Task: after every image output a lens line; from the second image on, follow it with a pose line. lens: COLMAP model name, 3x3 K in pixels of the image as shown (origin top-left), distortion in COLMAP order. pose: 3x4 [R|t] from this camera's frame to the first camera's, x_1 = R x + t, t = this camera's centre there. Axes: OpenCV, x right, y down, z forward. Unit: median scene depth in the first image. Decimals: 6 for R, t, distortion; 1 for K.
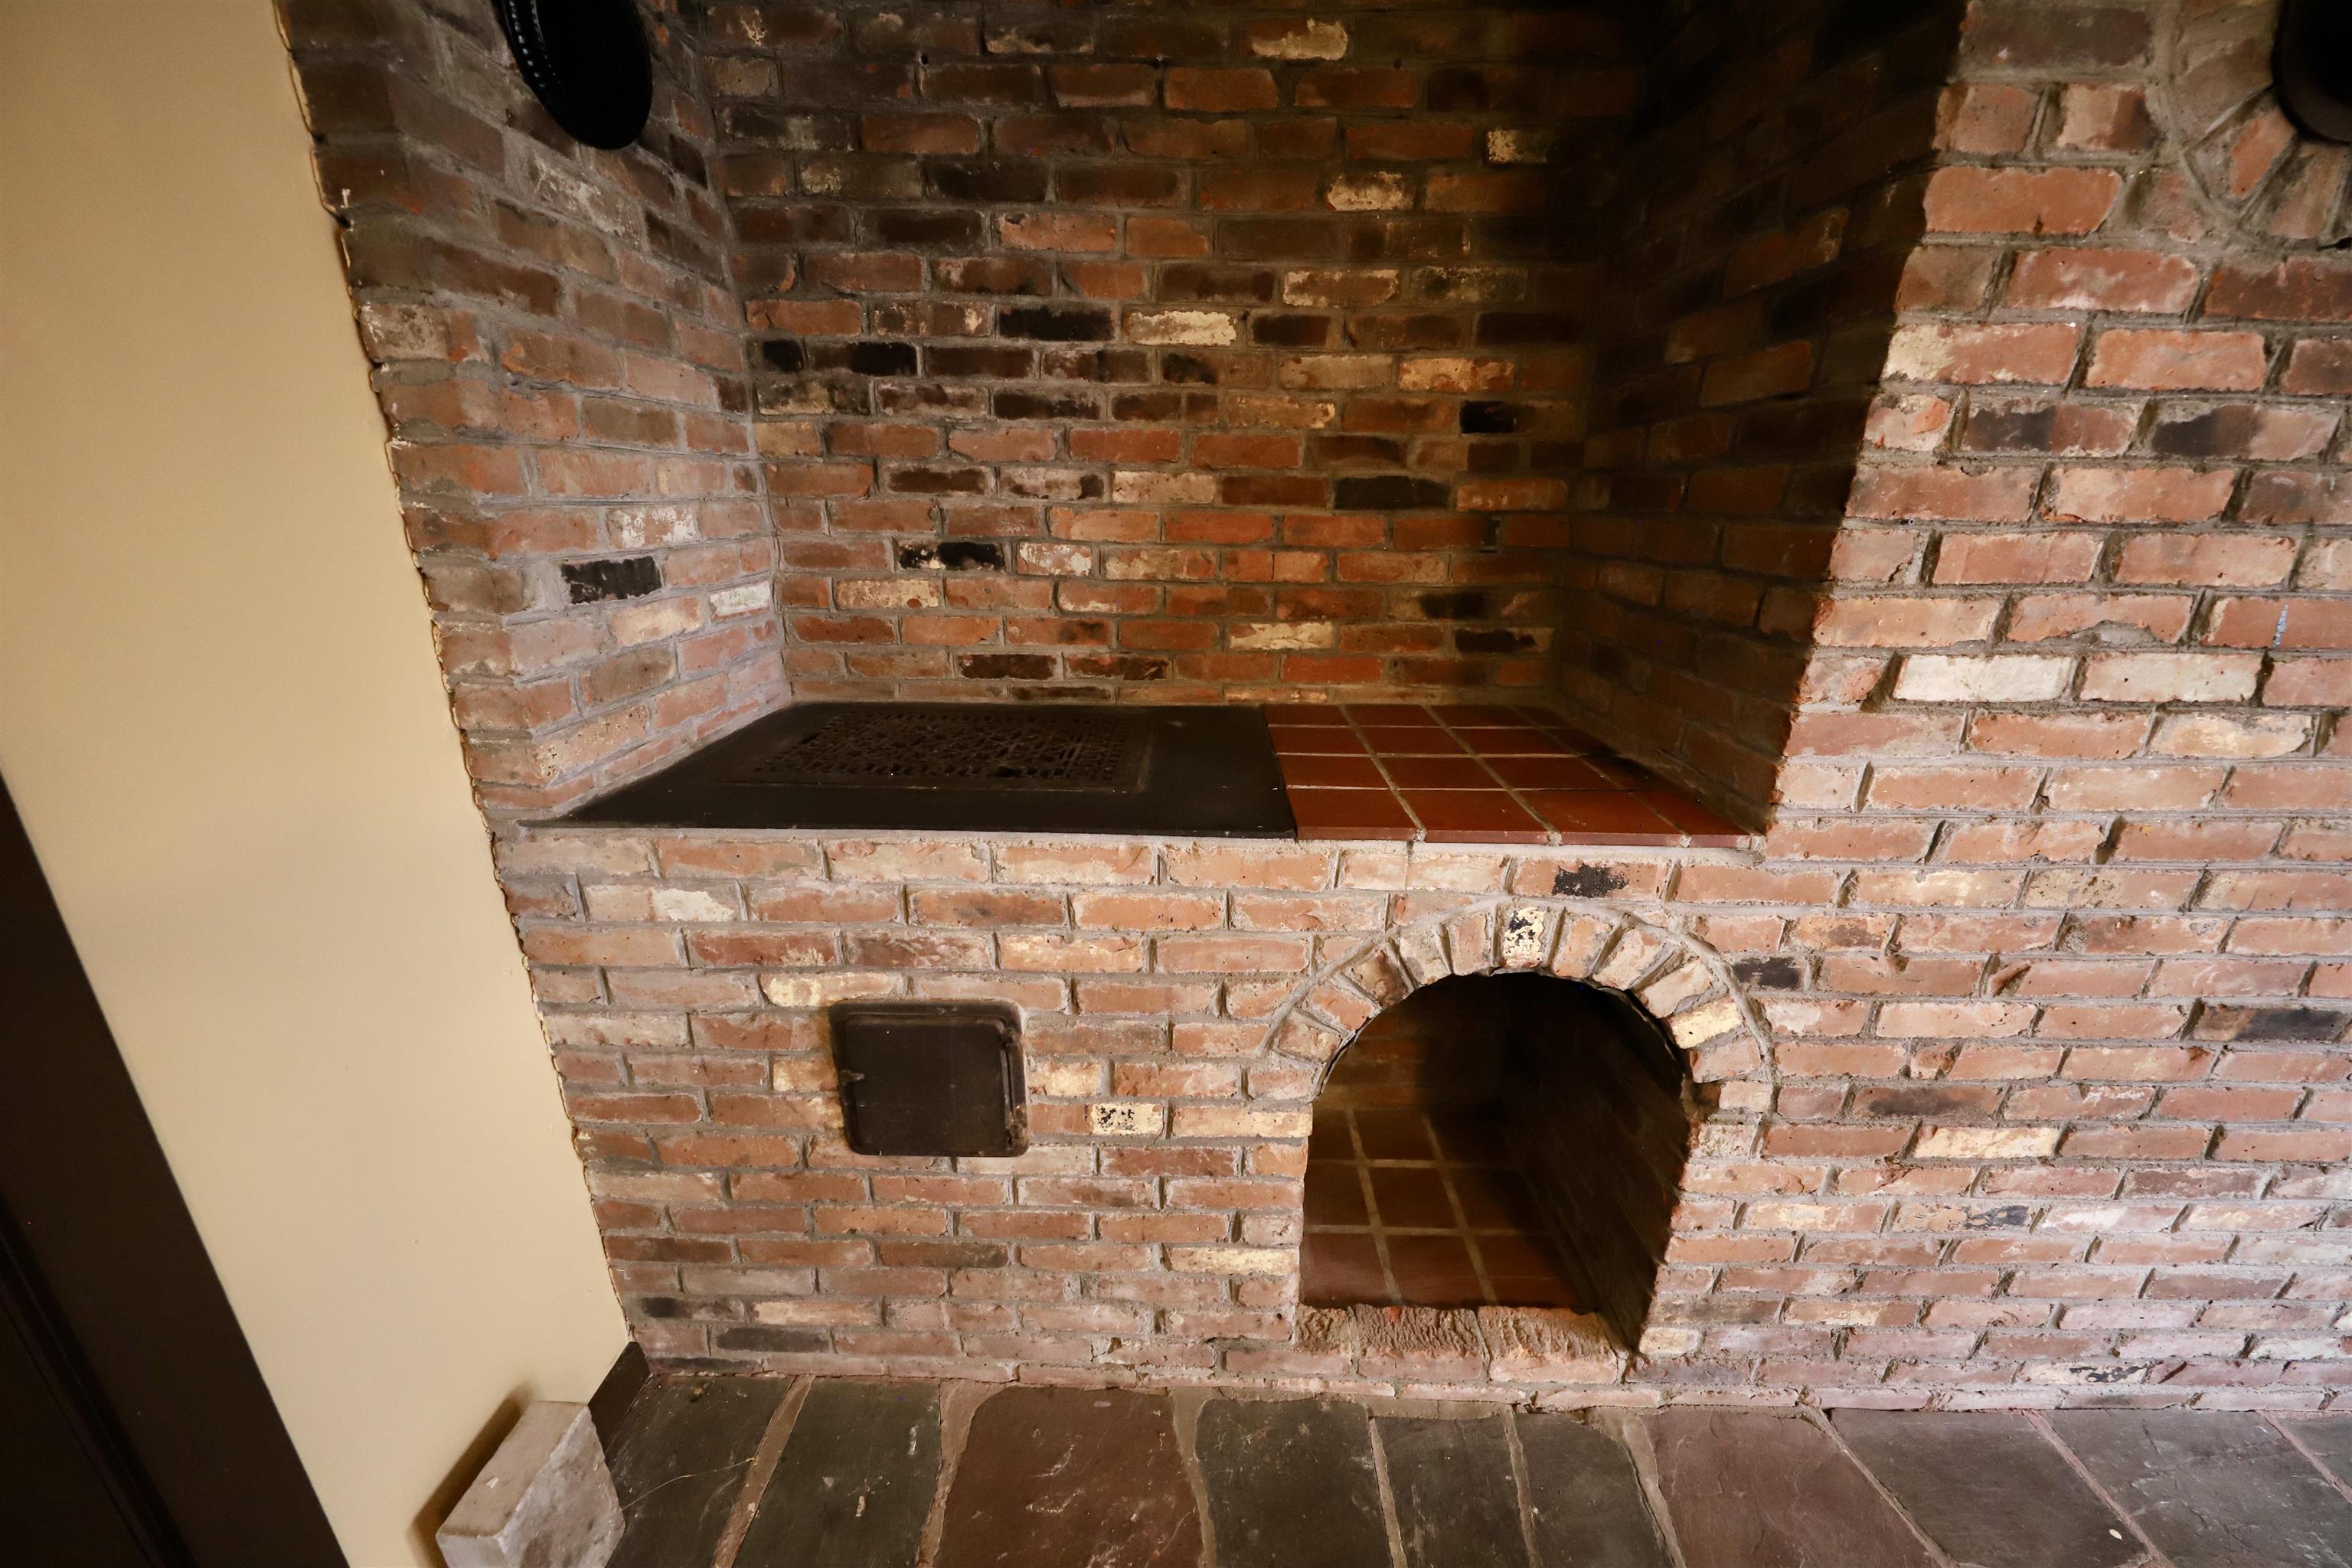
lens RADIAL K [[849.7, 0, 1216.2], [0, 849.7, 776.8], [0, 0, 1]] dist [0.000708, -0.000097]
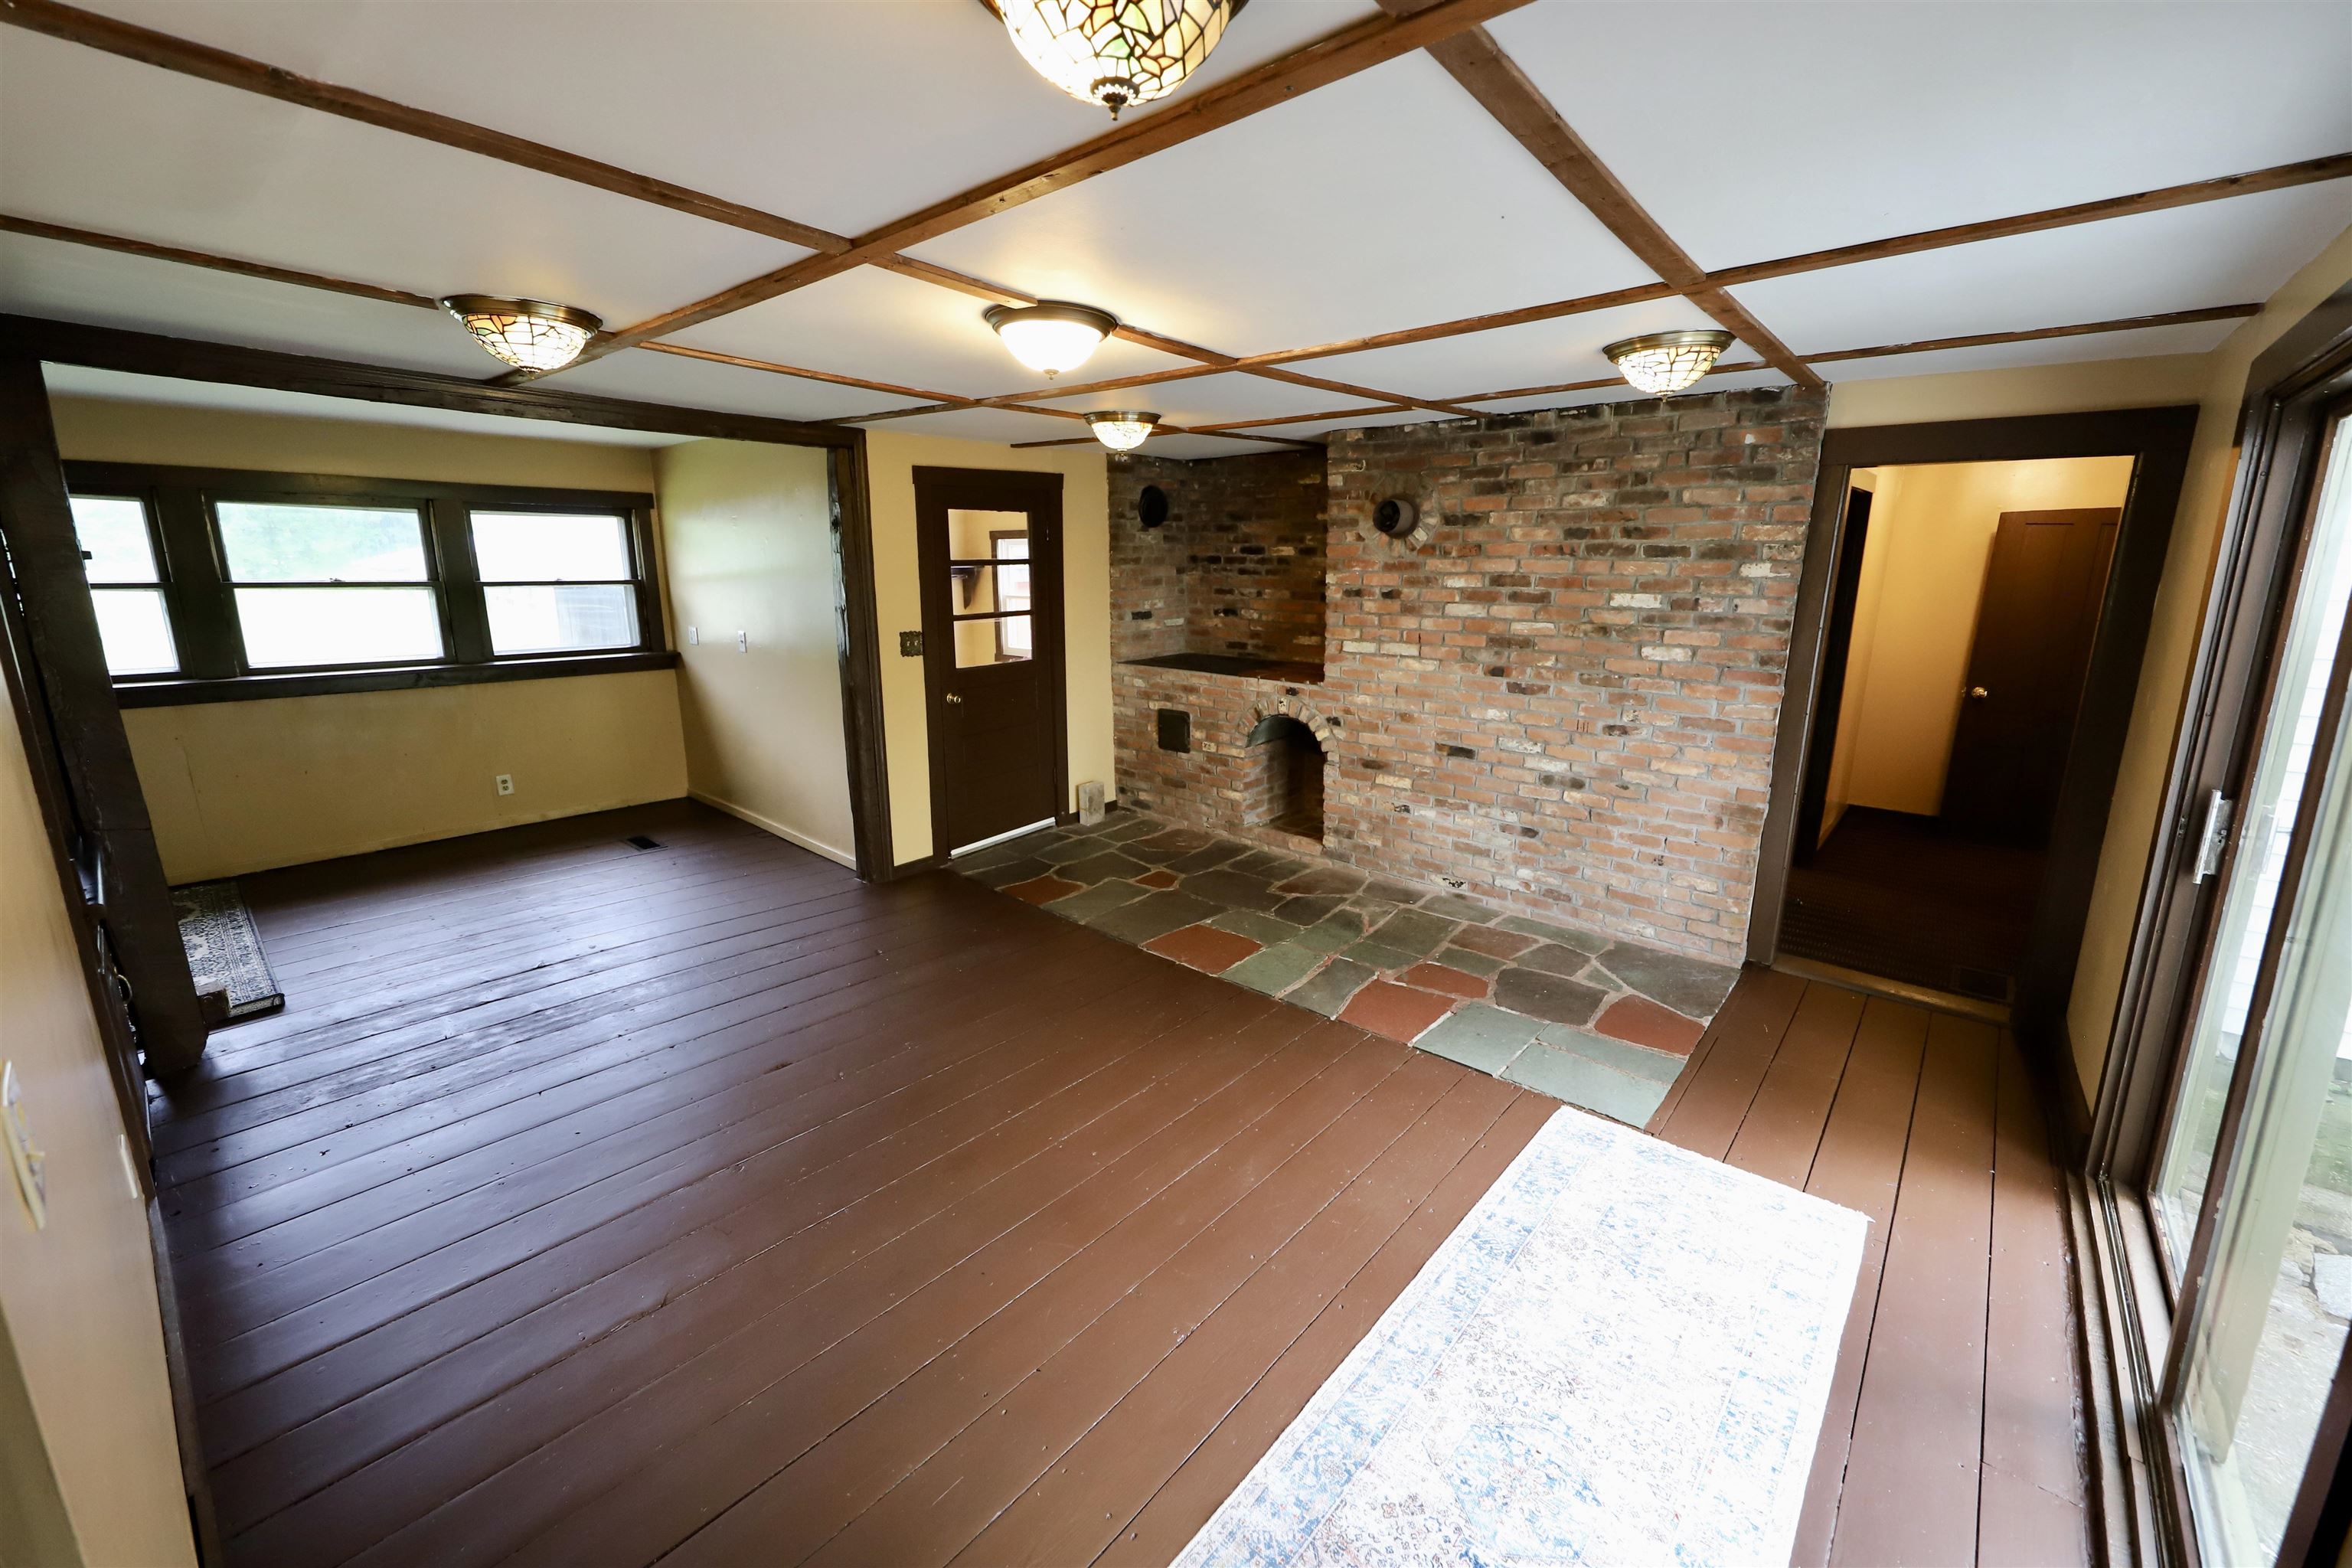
lens RADIAL K [[958.2, 0, 1190.9], [0, 958.2, 783.4], [0, 0, 1]] dist [0.016356, -0.000144]
pose [[0.762594, 0.141616, -0.631186, 2.780081], [-0.187362, 0.982273, -0.005981, 0.617005], [0.619150, 0.122821, 0.775609, -2.639731]]
